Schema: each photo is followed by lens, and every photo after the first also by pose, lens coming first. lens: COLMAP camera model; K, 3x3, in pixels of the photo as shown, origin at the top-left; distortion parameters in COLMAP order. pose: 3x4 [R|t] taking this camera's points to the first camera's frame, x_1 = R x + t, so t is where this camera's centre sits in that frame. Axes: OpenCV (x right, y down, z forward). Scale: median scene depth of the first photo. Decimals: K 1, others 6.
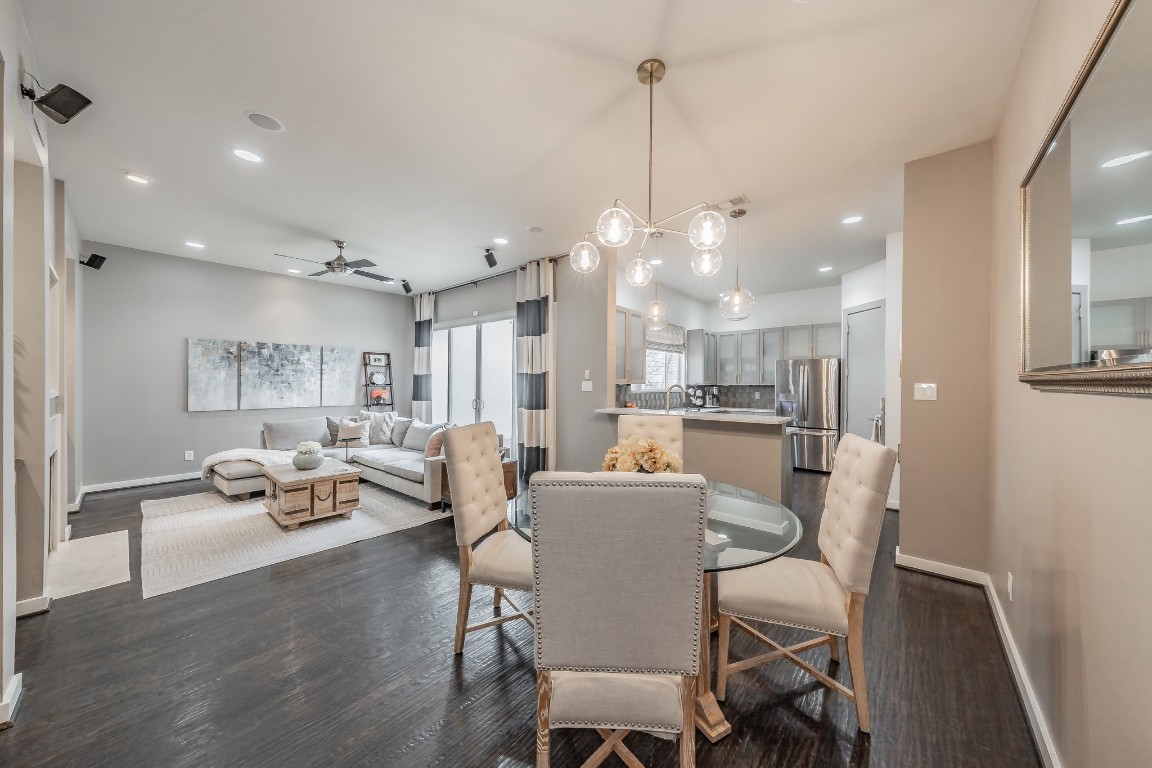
lens RADIAL K [[393.5, 0, 588.6], [0, 393.5, 382.4], [0, 0, 1]] dist [0.001243, 0.000058]
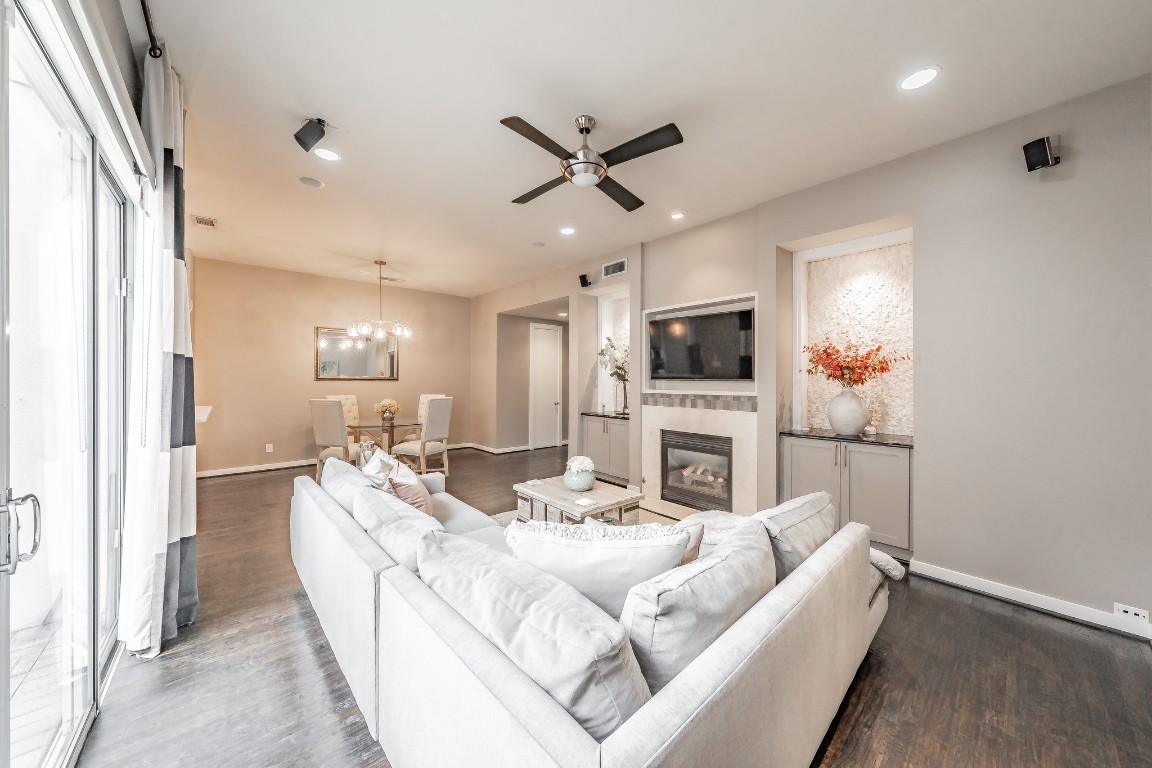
lens RADIAL K [[392.3, 0, 579.9], [0, 392.3, 382.5], [0, 0, 1]] dist [-0.000430, 0.000032]
pose [[-0.989371, -0.012812, 0.144848, -0.576003], [-0.012182, 0.999912, 0.005232, -0.003136], [-0.144902, 0.003411, -0.989440, 1.251439]]
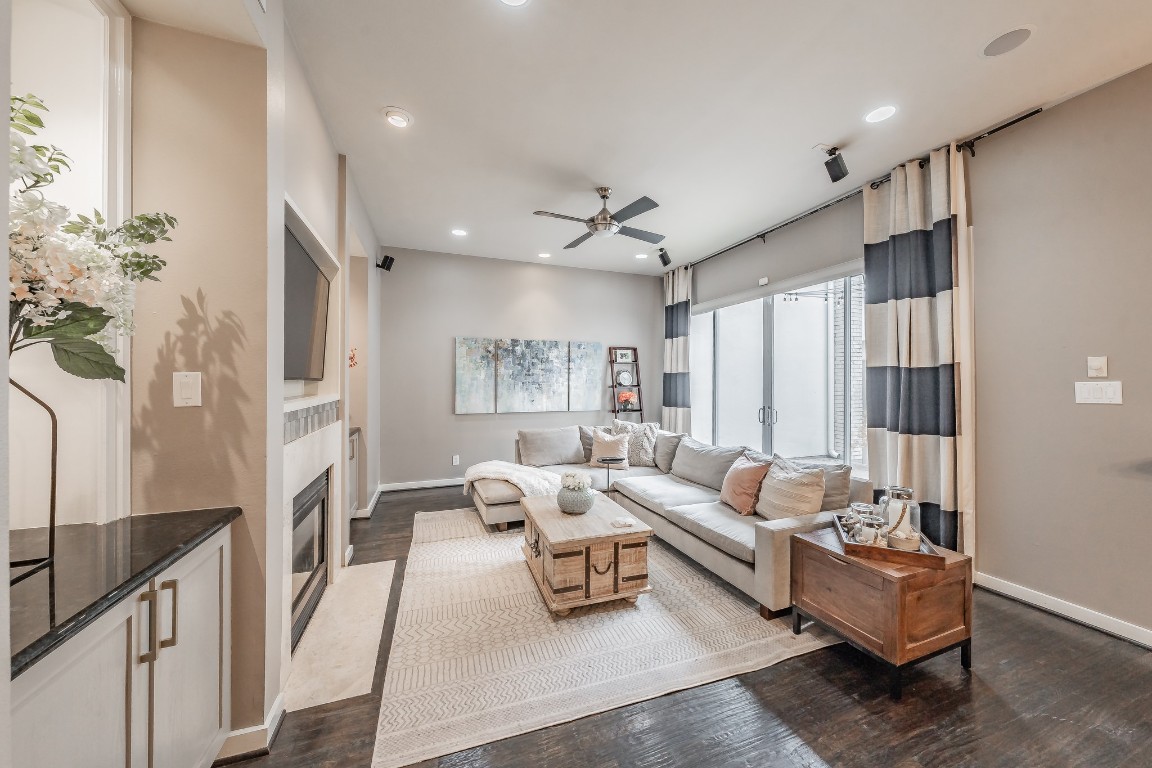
lens RADIAL K [[404.3, 0, 584.0], [0, 404.3, 377.8], [0, 0, 1]] dist [0.000144, 0.000075]
pose [[0.874000, -0.006747, -0.485879, -0.248700], [0.001742, 0.999941, -0.010753, -0.002598], [0.485922, 0.008552, 0.873960, 0.274225]]
